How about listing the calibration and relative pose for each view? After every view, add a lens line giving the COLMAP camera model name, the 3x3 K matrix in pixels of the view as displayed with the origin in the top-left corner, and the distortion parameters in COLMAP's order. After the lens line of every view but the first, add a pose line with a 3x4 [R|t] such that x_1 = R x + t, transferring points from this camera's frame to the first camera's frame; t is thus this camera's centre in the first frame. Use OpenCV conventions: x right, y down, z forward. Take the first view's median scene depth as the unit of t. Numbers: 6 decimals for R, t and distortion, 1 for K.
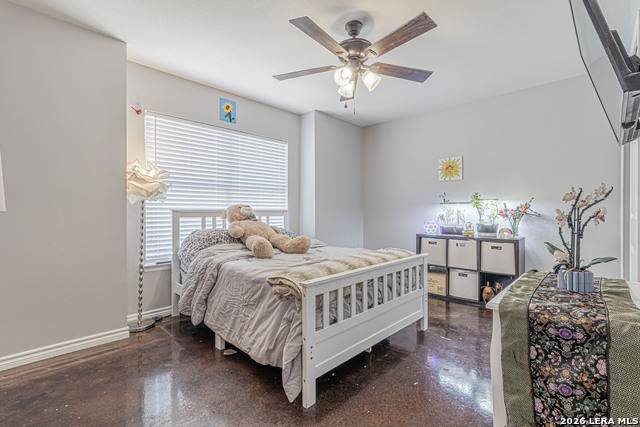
lens RADIAL K [[299.0, 0, 319.9], [0, 299.0, 213.2], [0, 0, 1]] dist [0.003731, 0.002434]
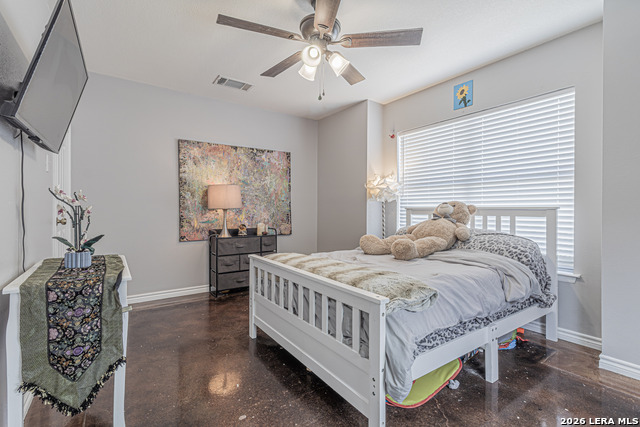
lens RADIAL K [[299.0, 0, 323.1], [0, 299.0, 213.6], [0, 0, 1]] dist [0.003731, 0.002434]
pose [[-0.195630, 0.014786, -0.980566, 0.551096], [-0.009997, 0.999804, 0.017071, -0.003815], [0.980627, 0.013143, -0.195444, 0.658367]]
